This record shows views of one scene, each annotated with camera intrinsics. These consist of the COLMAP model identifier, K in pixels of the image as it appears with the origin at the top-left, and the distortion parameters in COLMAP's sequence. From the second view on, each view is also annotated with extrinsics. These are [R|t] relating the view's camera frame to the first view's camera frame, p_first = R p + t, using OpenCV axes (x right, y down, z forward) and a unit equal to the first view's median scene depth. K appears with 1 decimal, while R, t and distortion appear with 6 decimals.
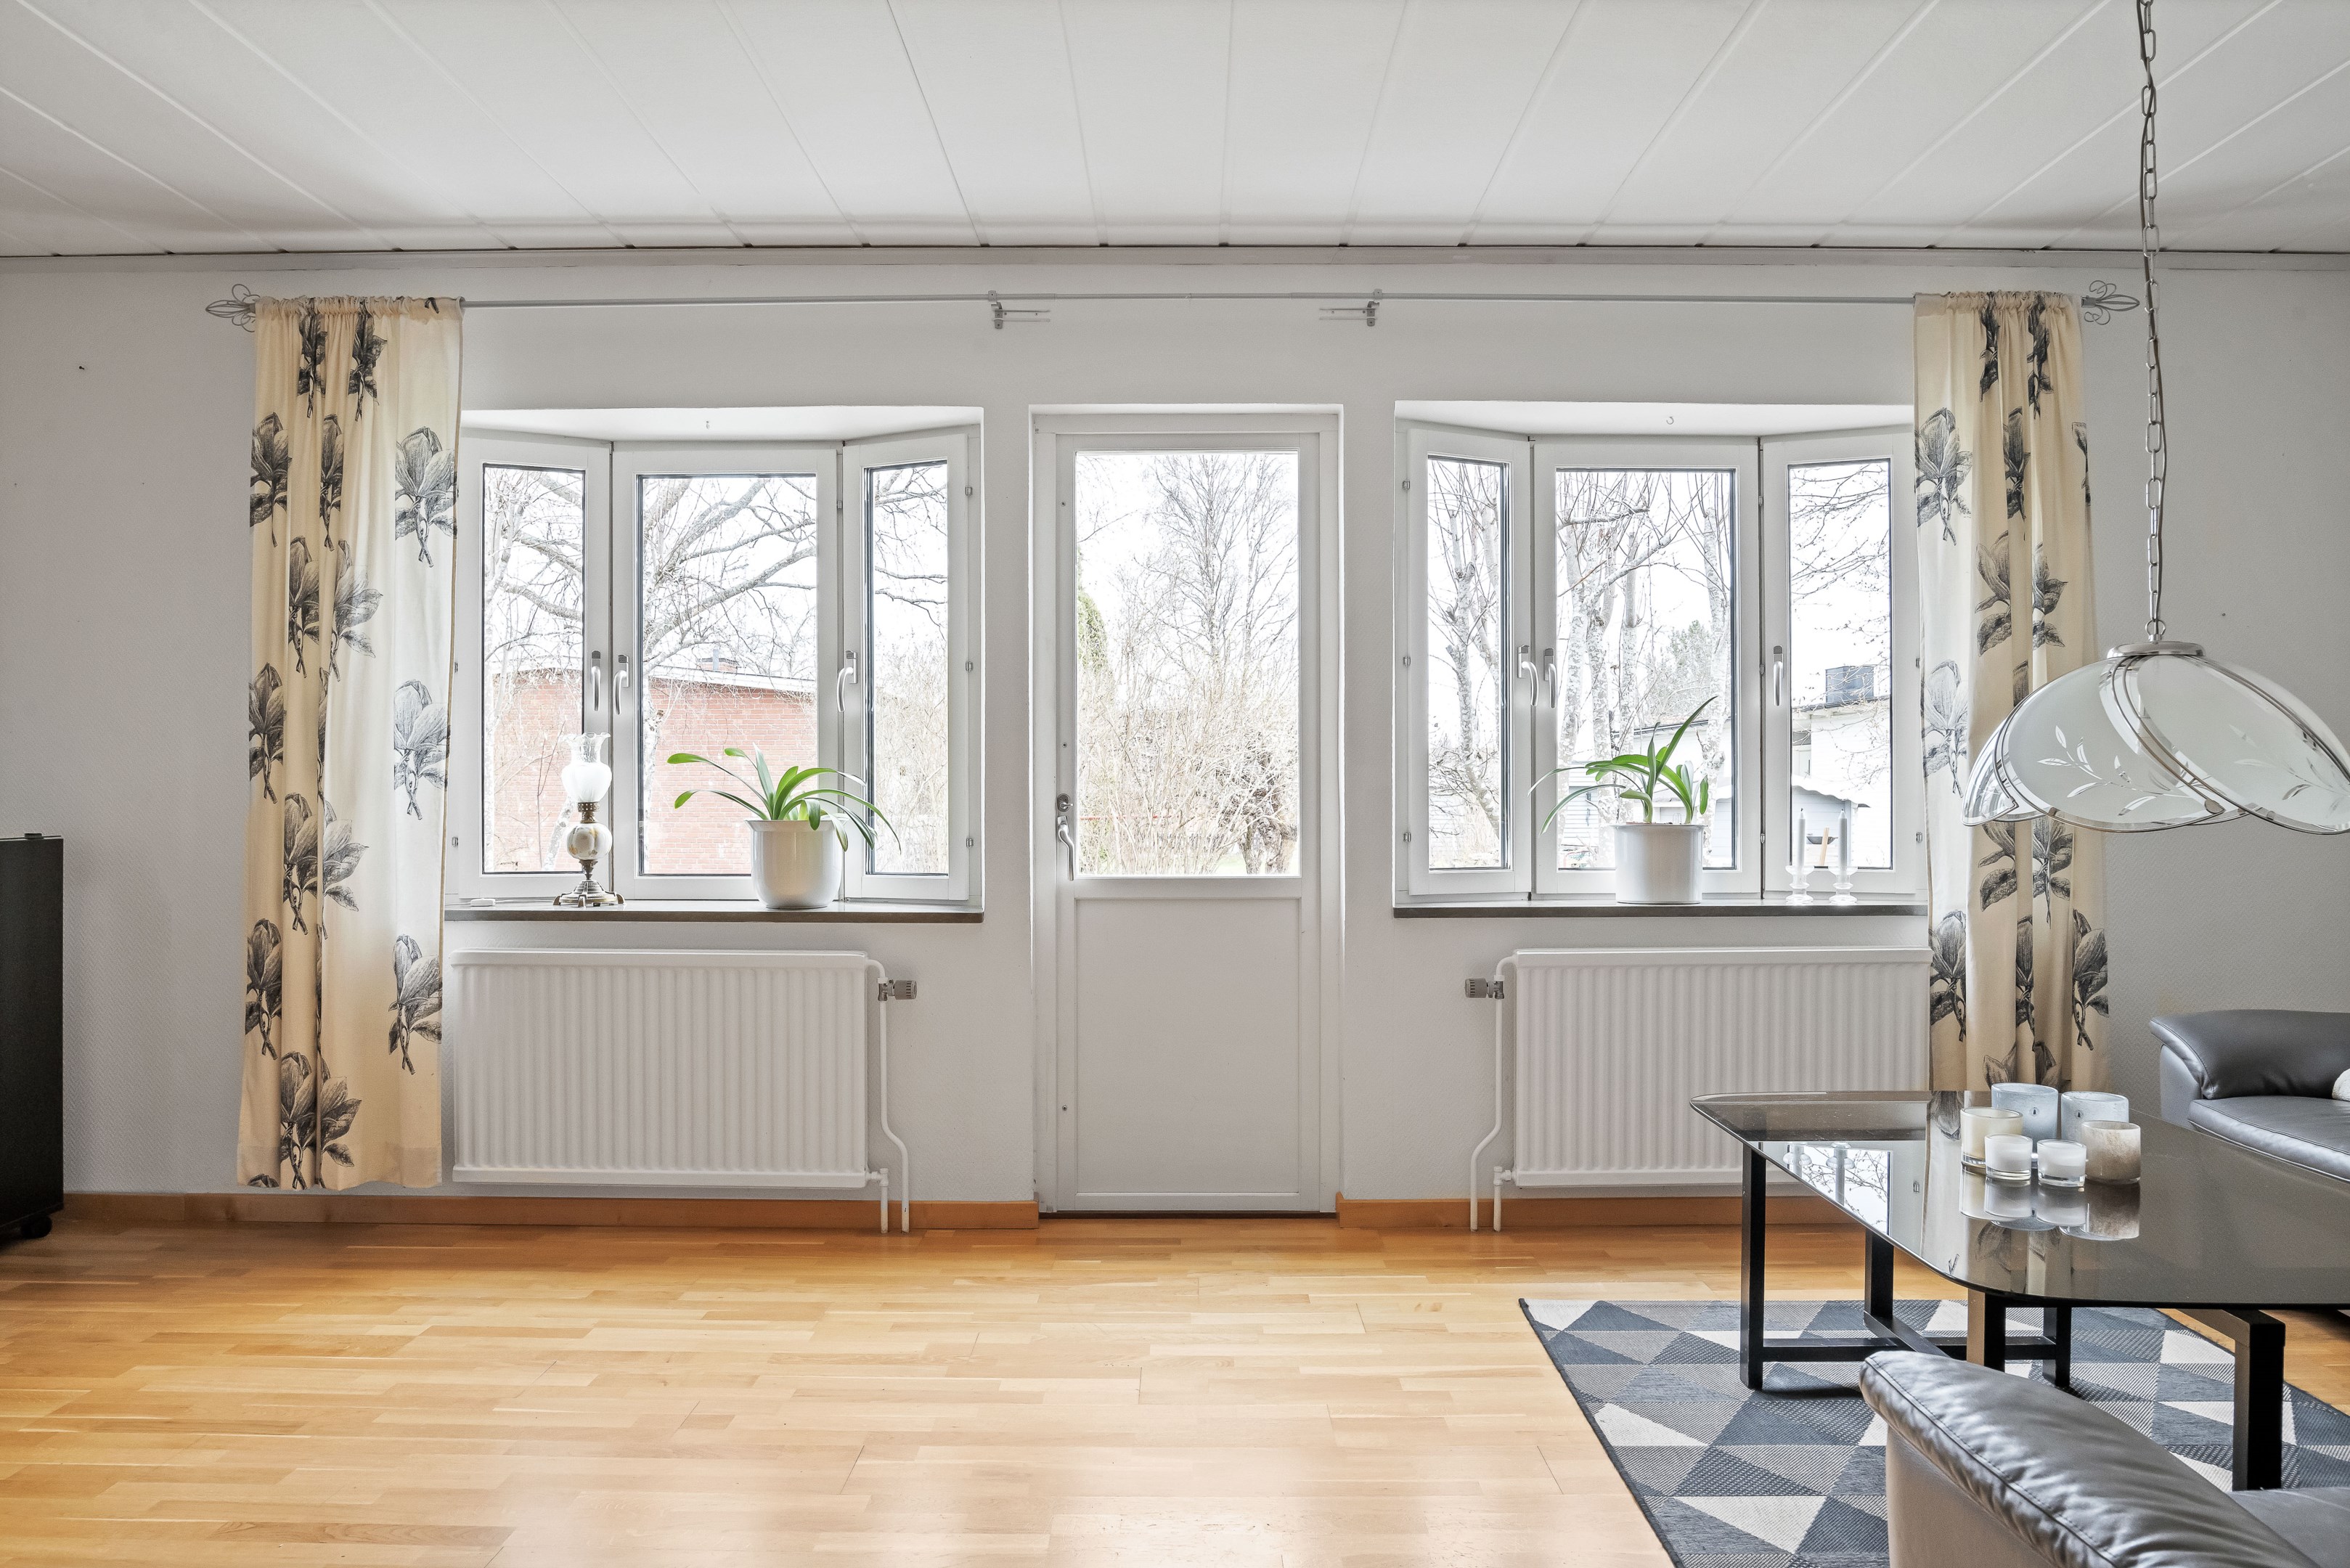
lens RADIAL K [[1648.2, 0, 1175.0], [0, 1648.2, 784.0], [0, 0, 1]] dist [-0.004524, -0.001019]
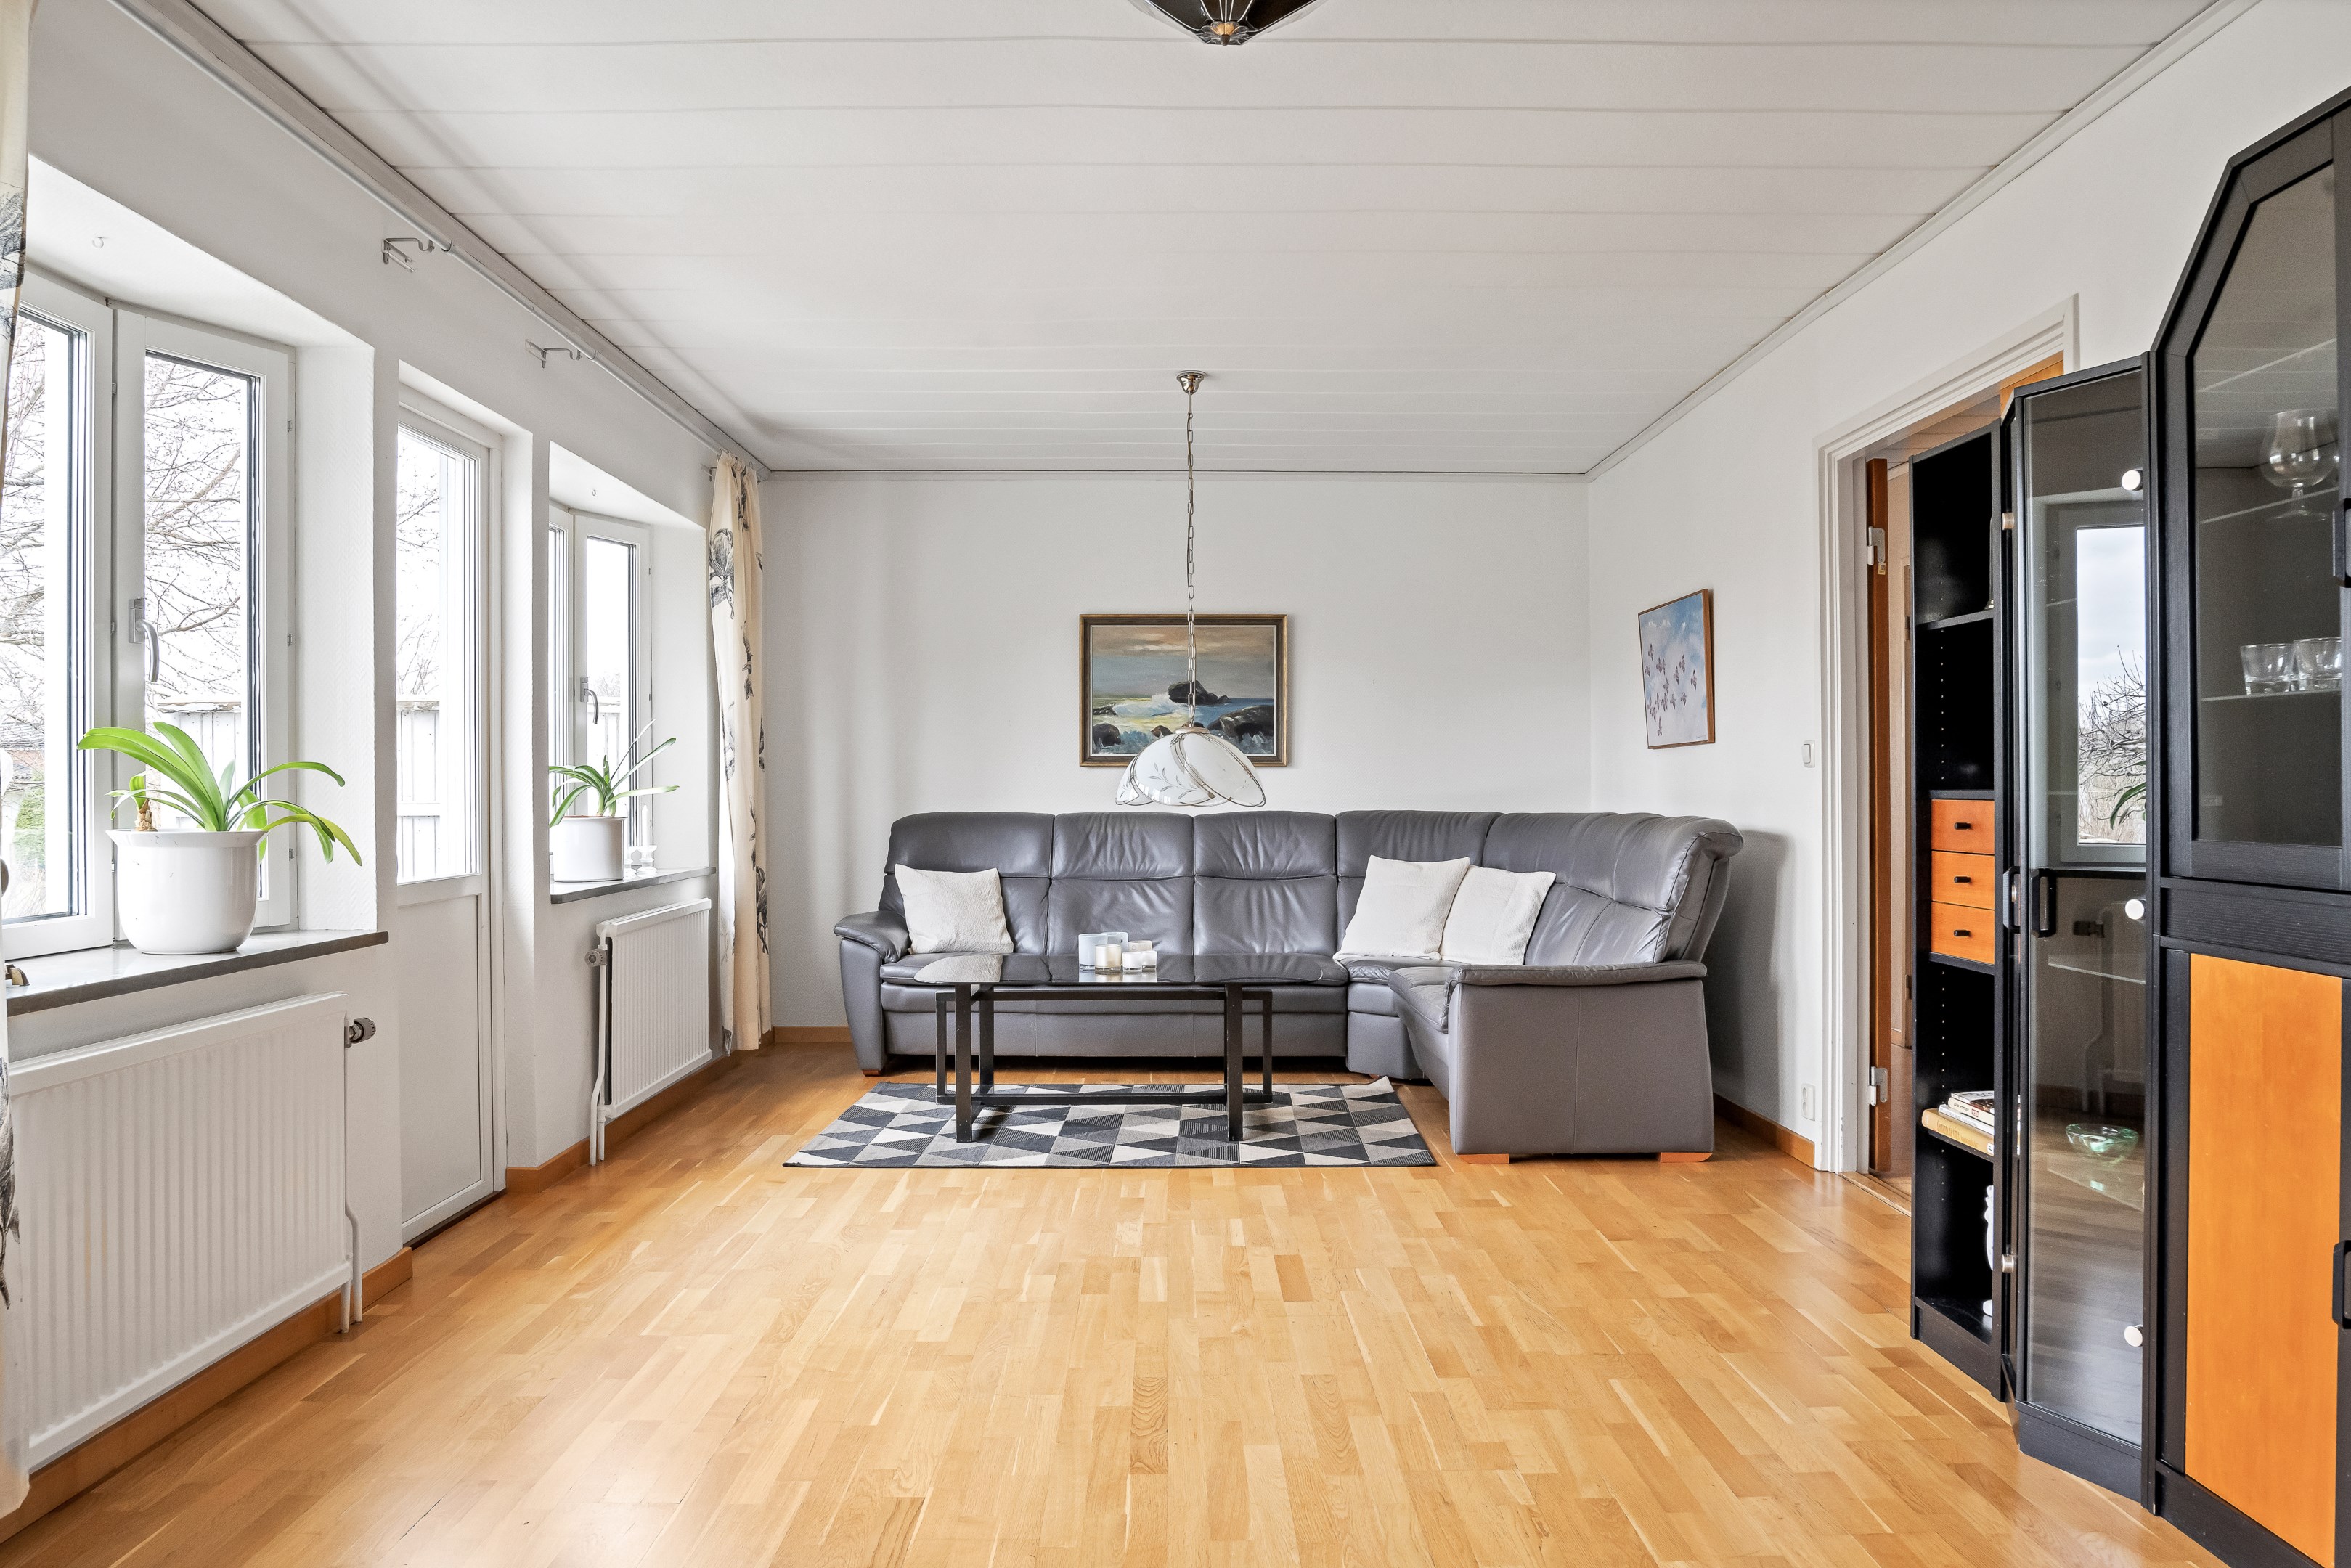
lens RADIAL K [[1648.8, 0, 1175.5], [0, 1648.8, 784.0], [0, 0, 1]] dist [-0.004524, -0.001019]
pose [[-0.012431, -0.000322, 0.999923, -1.056525], [0.005409, 0.999985, 0.000389, 0.002405], [-0.999908, 0.005414, -0.012429, 0.632895]]
